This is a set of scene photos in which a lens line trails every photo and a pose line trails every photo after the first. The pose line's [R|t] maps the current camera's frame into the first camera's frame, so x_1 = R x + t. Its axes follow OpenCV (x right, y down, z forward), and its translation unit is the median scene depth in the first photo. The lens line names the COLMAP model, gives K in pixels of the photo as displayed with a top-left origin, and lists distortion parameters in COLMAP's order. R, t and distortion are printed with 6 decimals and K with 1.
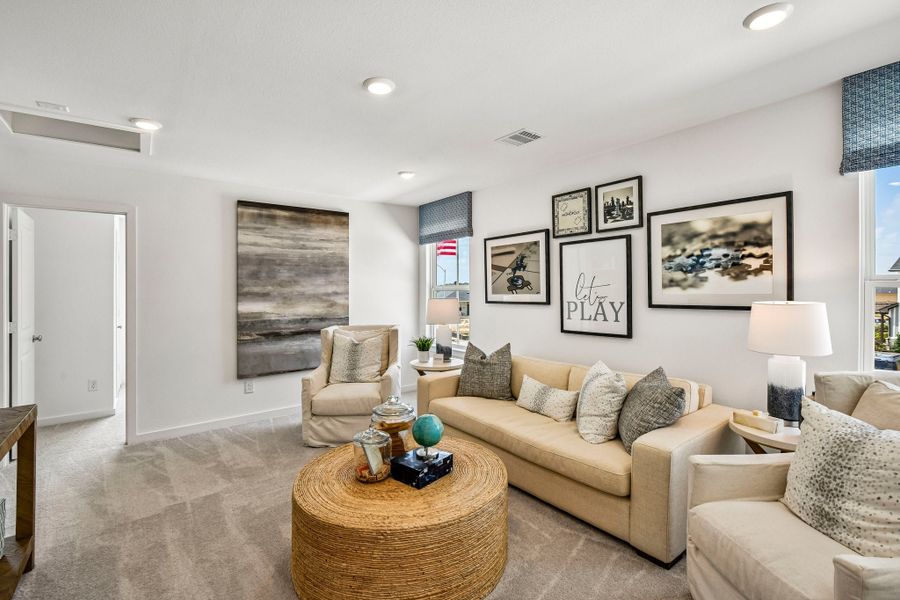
lens RADIAL K [[415.8, 0, 451.8], [0, 415.8, 288.9], [0, 0, 1]] dist [0.002158, -0.000127]
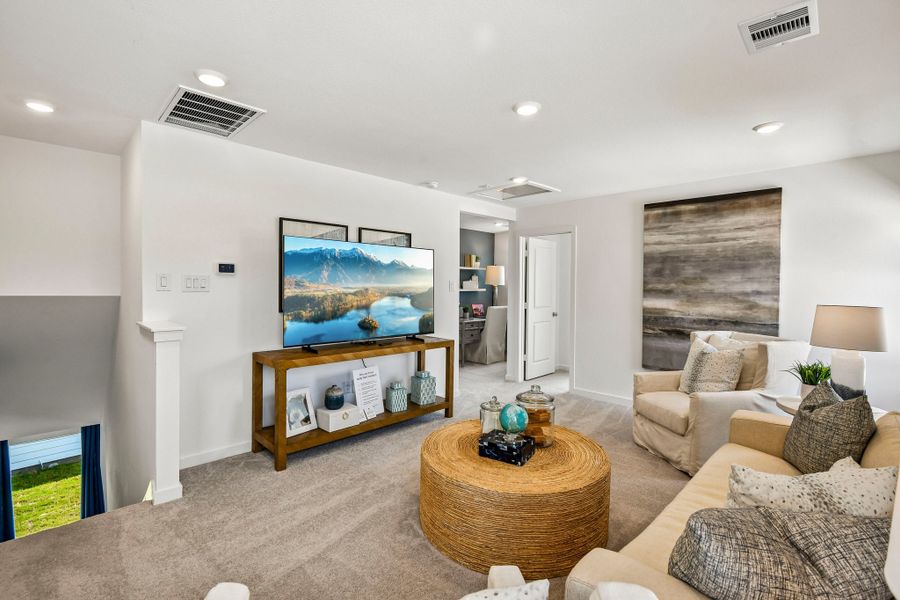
lens RADIAL K [[412.6, 0, 448.0], [0, 412.6, 288.4], [0, 0, 1]] dist [-0.011623, -0.000874]
pose [[0.115210, 0.017377, -0.993189, 0.476048], [-0.010100, 0.999816, 0.016321, -0.005072], [0.993290, 0.008150, 0.115364, 0.344626]]
